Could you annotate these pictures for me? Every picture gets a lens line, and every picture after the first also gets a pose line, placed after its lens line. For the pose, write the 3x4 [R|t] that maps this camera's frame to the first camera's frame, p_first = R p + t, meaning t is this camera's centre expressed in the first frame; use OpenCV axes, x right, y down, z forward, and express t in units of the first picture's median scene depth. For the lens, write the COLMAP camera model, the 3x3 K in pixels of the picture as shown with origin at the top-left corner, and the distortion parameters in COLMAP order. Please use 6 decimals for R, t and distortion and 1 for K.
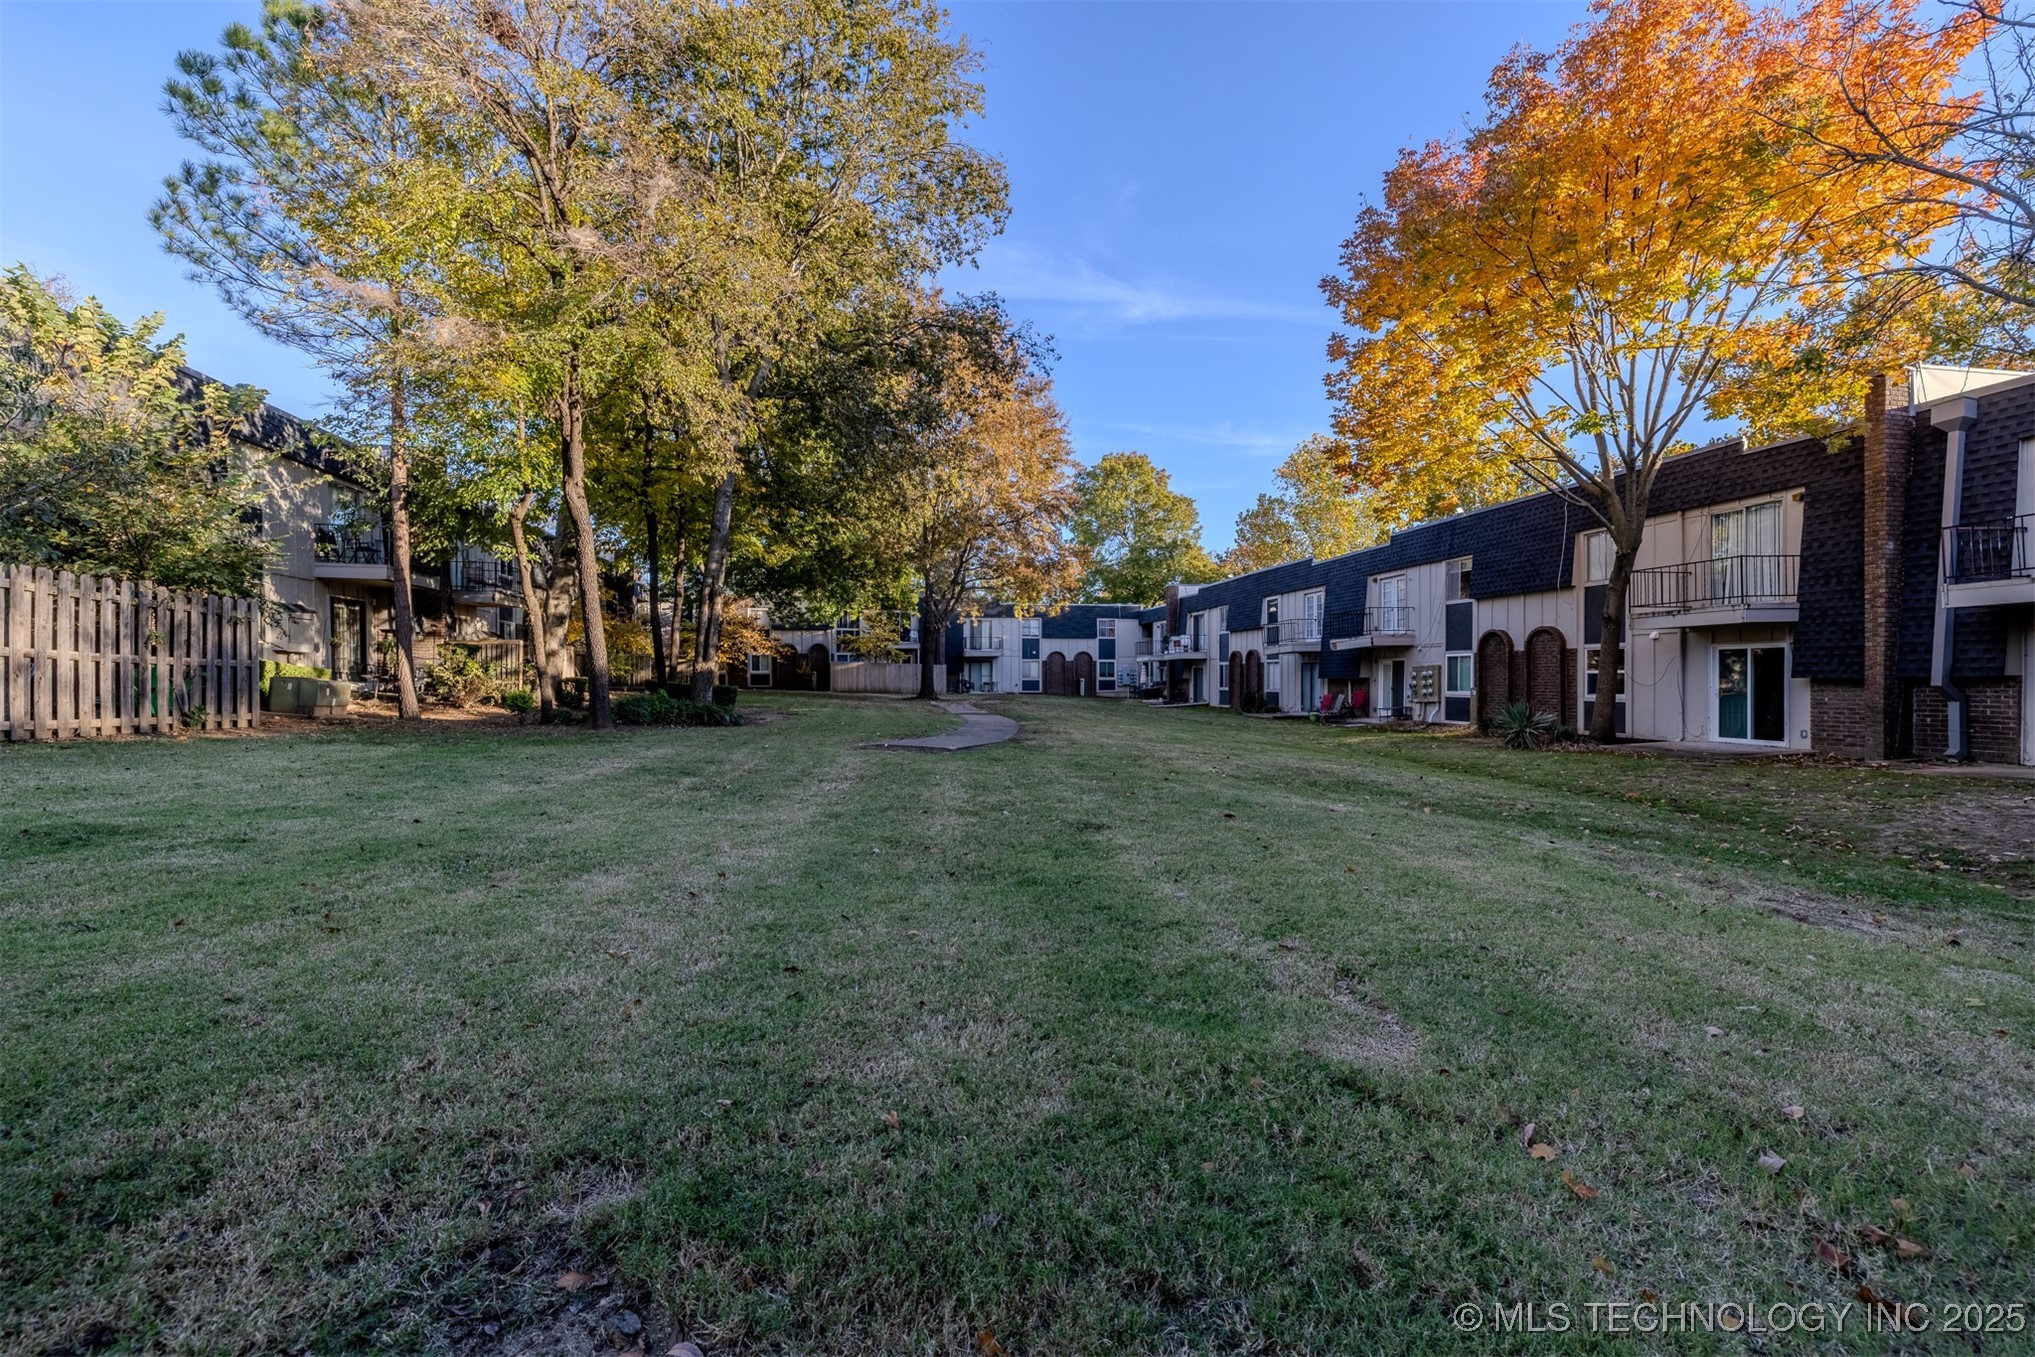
lens RADIAL K [[868.1, 0, 1017.5], [0, 868.1, 678.5], [0, 0, 1]] dist [-0.000311, -0.000063]
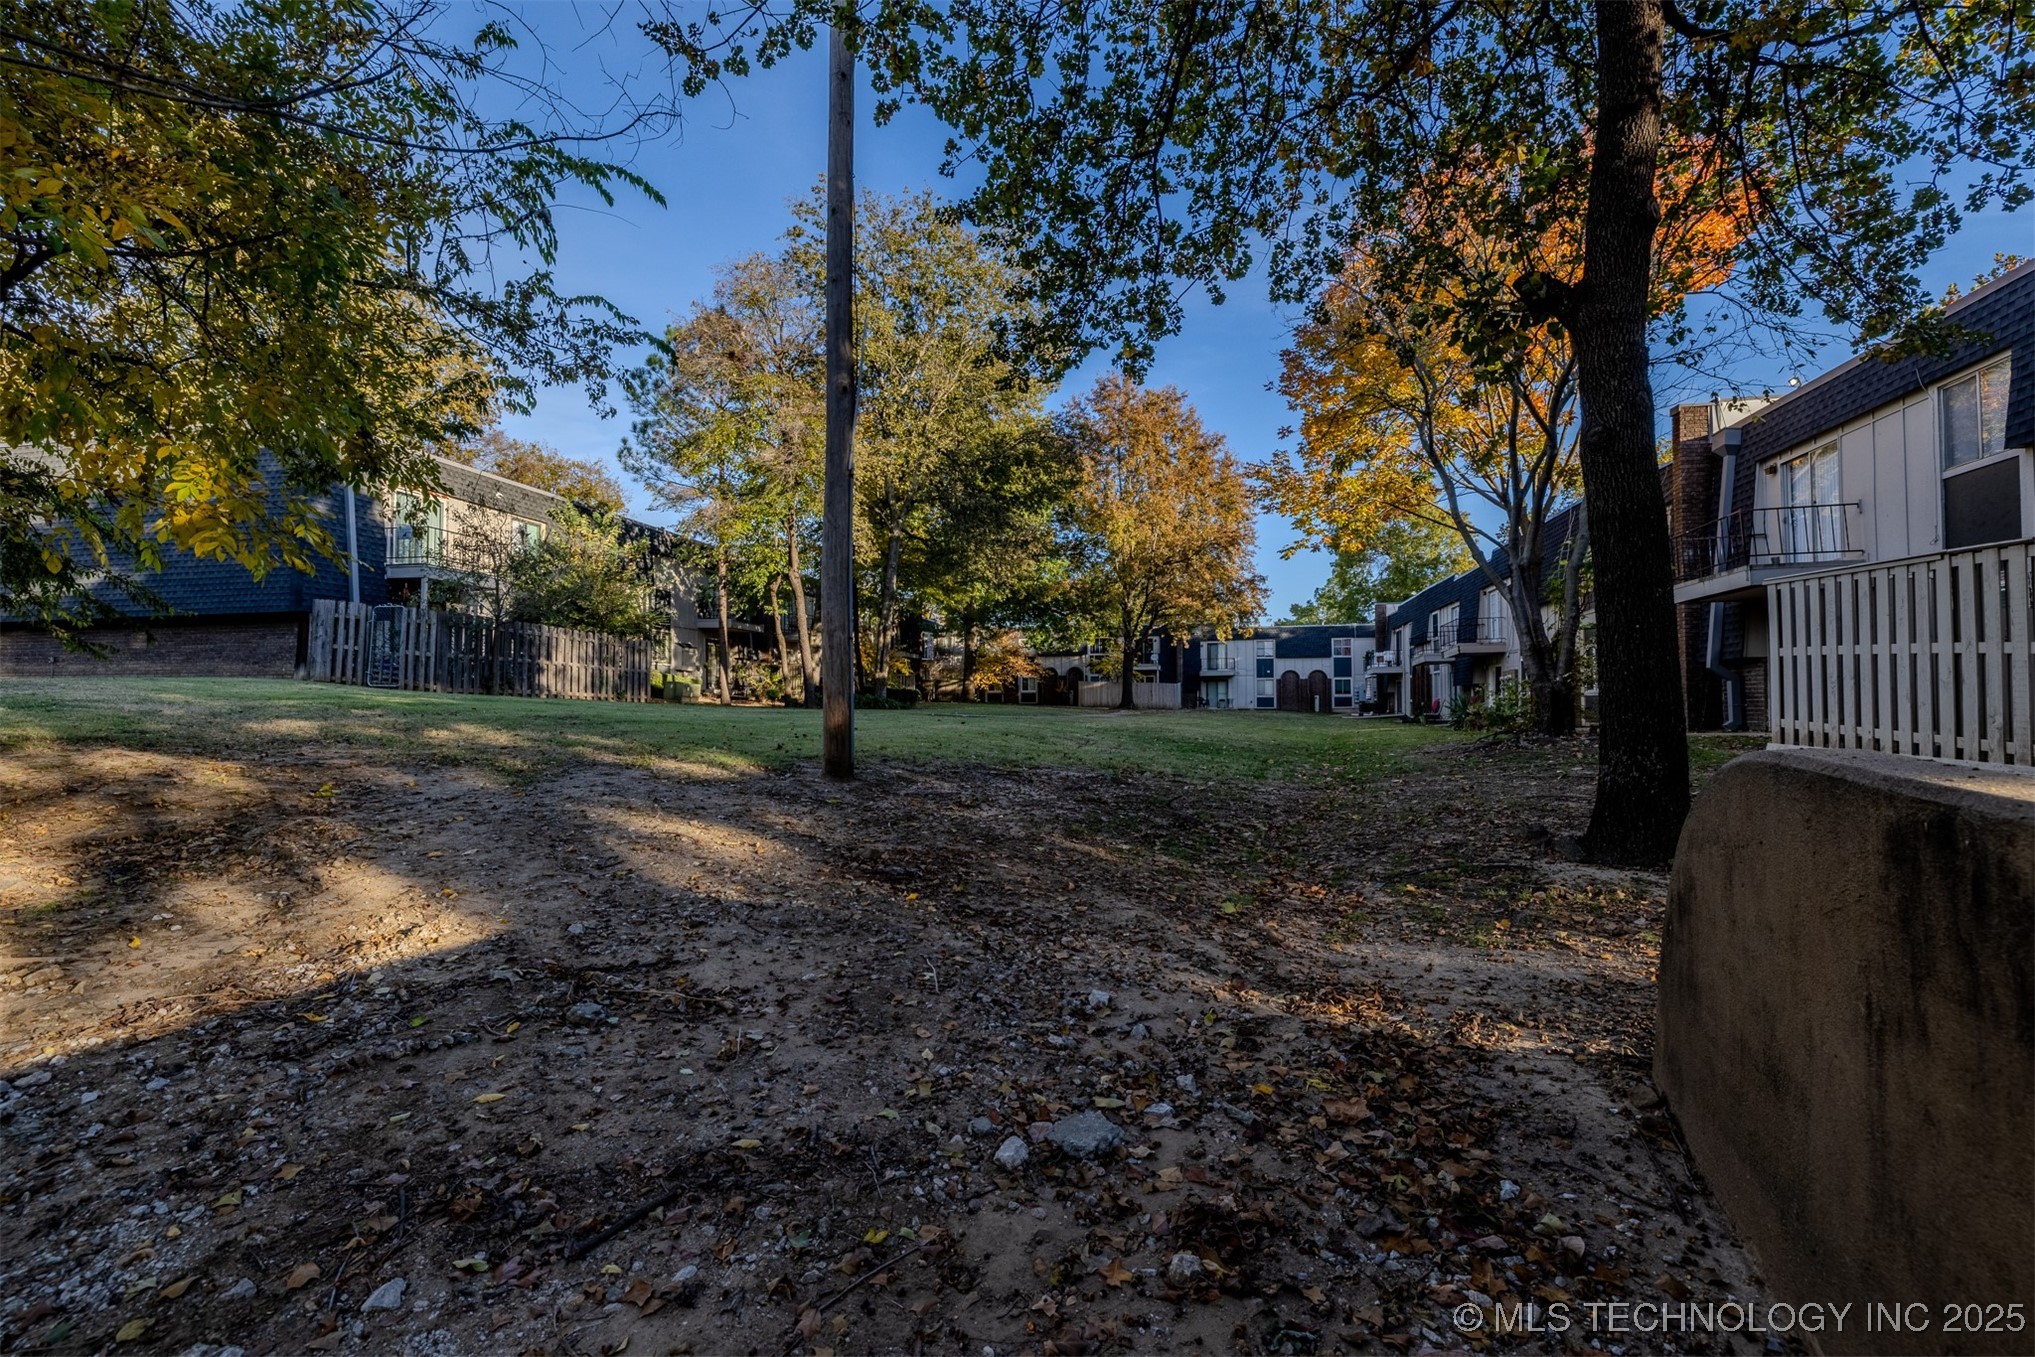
lens RADIAL K [[892.9, 0, 1017.5], [0, 892.9, 678.5], [0, 0, 1]] dist [0.000683, 0.000261]
pose [[0.912957, -0.014439, -0.407799, 0.224371], [0.000054, 0.999378, -0.035263, 0.021188], [0.408055, 0.032172, 0.912390, -0.163674]]
